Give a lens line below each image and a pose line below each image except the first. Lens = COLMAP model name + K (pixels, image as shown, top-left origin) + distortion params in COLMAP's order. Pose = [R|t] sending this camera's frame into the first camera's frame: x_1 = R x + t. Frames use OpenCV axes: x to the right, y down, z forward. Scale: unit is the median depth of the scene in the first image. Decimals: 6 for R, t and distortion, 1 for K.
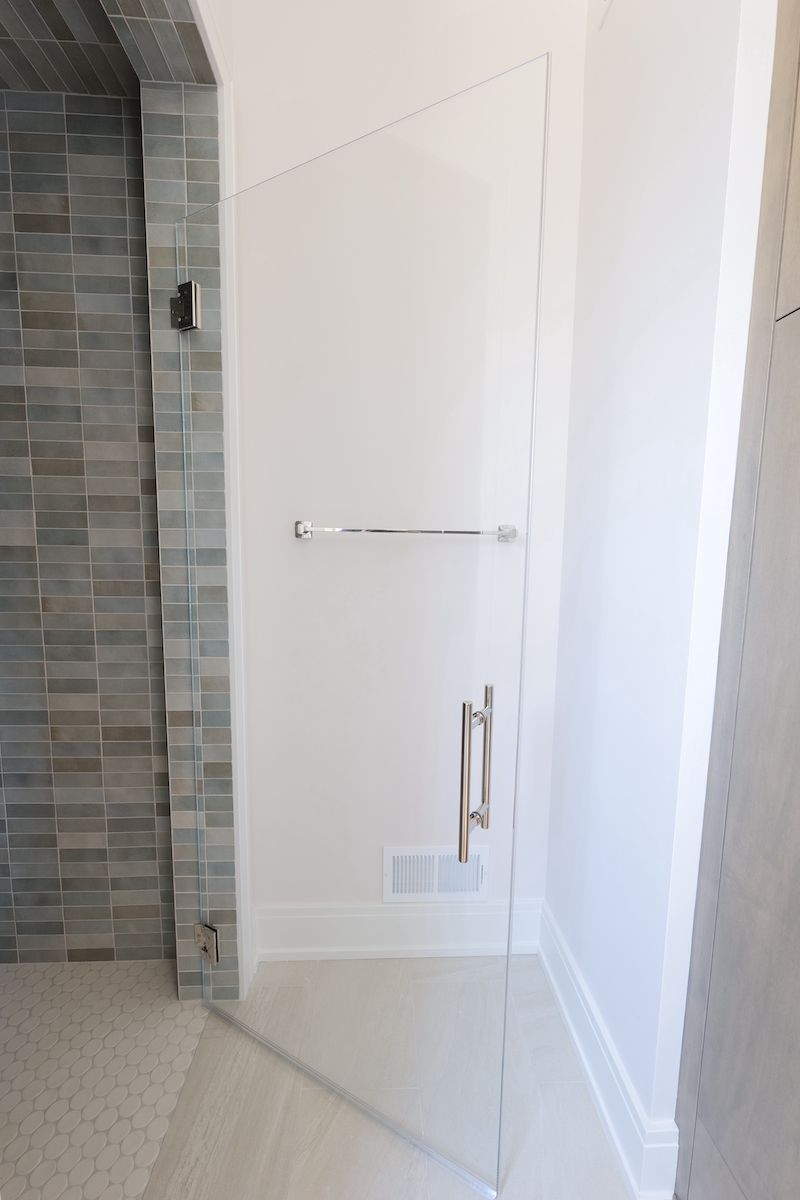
lens RADIAL K [[487.0, 0, 399.0], [0, 487.0, 600.0], [0, 0, 1]] dist [-0.009547, 0.001083]
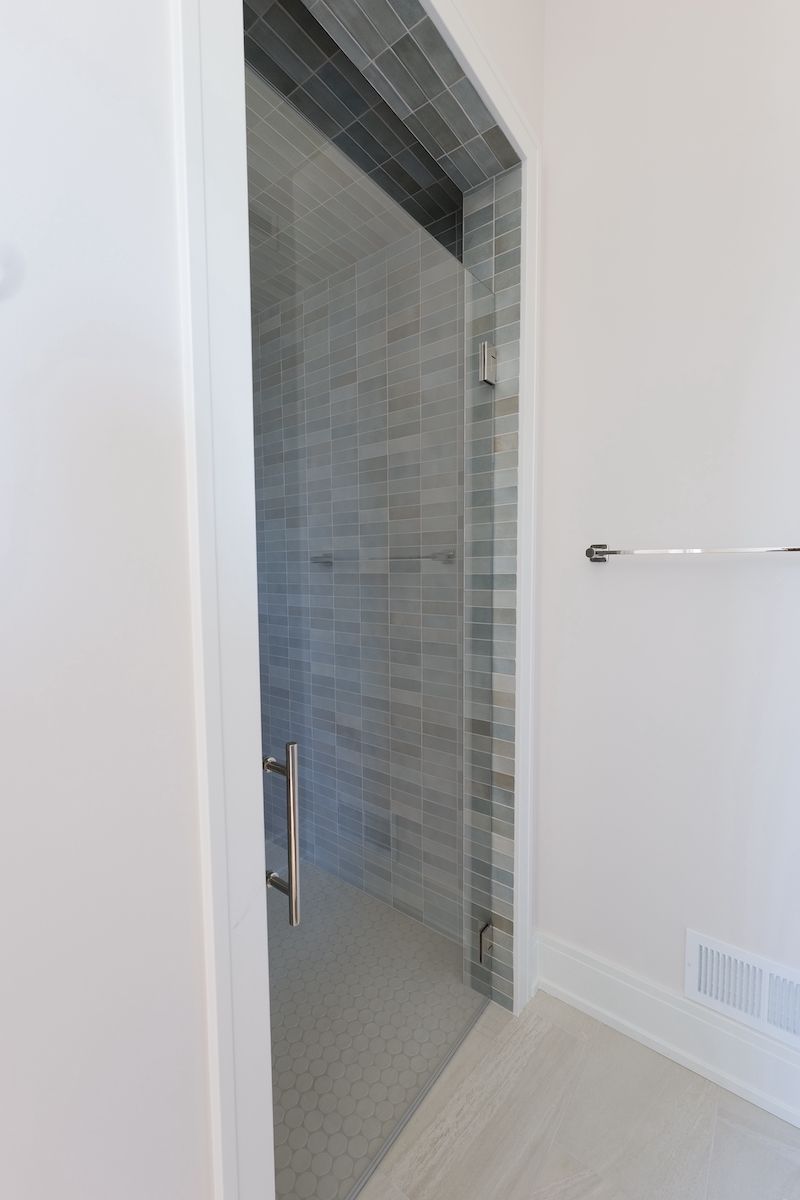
lens RADIAL K [[487.0, 0, 397.0], [0, 487.0, 601.3], [0, 0, 1]] dist [-0.009547, 0.001083]
pose [[0.759155, 0.024055, -0.650465, 0.131443], [-0.056471, 0.997983, -0.028999, 0.000502], [0.648456, 0.058747, 0.758982, 0.016060]]
